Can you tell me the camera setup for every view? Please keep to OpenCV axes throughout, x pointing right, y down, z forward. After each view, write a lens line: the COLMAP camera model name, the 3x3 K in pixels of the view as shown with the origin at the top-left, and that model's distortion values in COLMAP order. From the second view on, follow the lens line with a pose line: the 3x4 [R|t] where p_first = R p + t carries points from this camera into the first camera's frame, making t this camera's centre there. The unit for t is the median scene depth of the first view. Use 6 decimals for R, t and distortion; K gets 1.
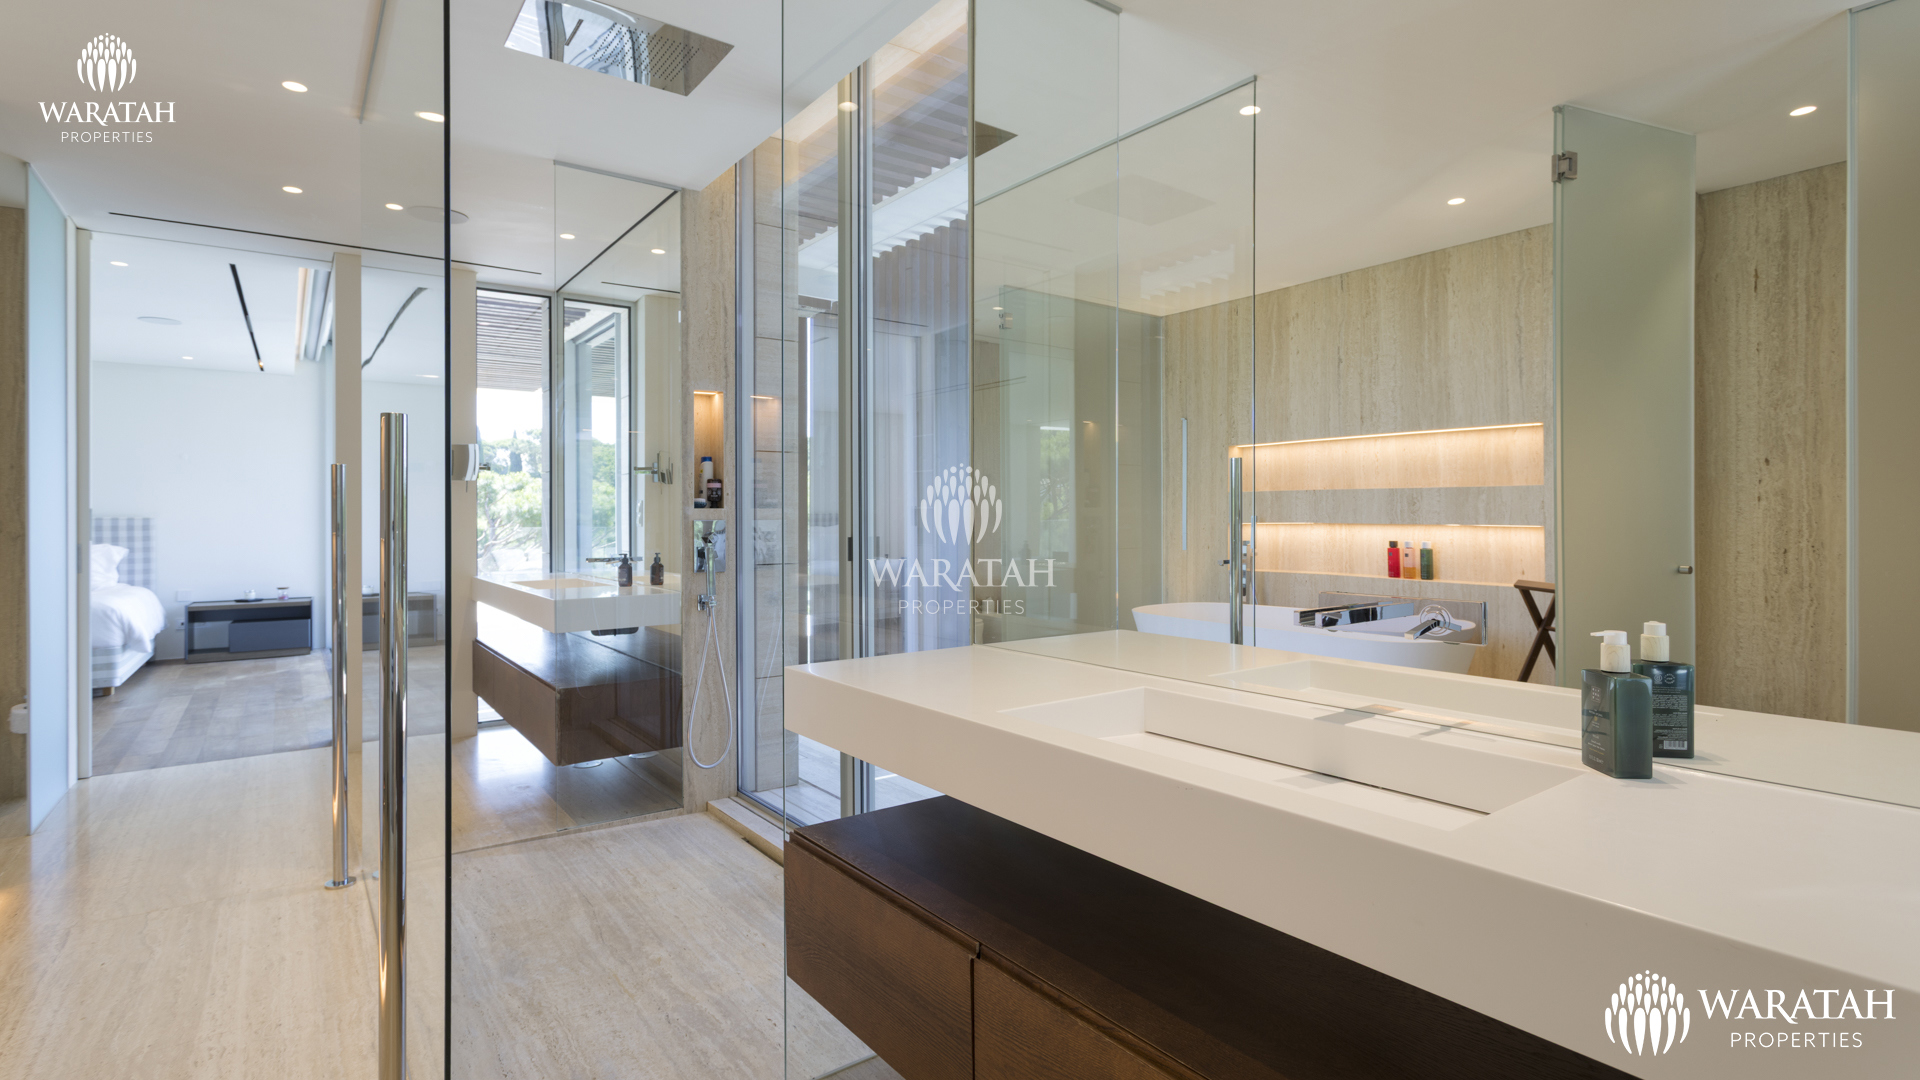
lens RADIAL K [[939.0, 0, 968.7], [0, 939.0, 513.0], [0, 0, 1]] dist [-0.000611, 0.007229]
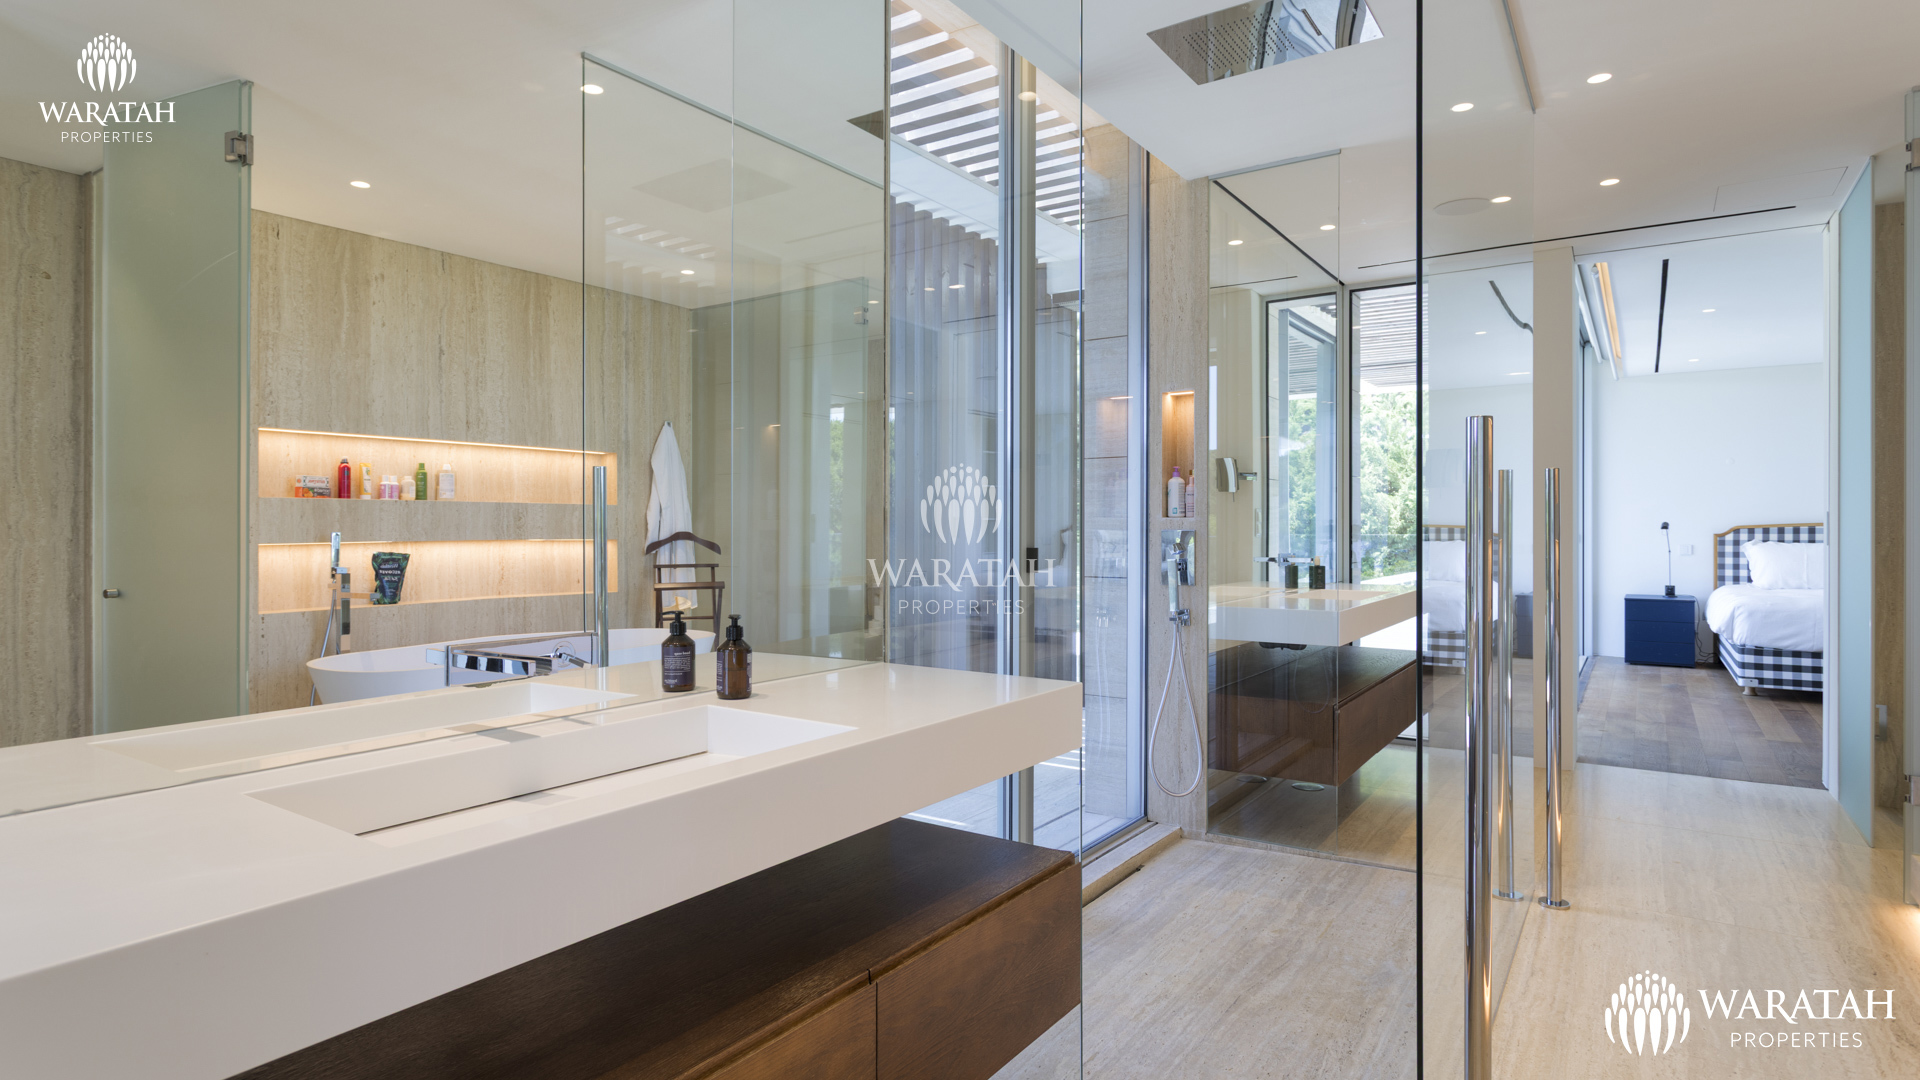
lens RADIAL K [[1041.8, 0, 960.0], [0, 1041.8, 540.0], [0, 0, 1]] dist [-0.002631, -0.001066]
pose [[-0.352595, 0.004134, 0.935767, -0.764784], [0.003693, 0.999989, -0.003026, 0.018271], [-0.935769, 0.002389, -0.352607, 1.019361]]
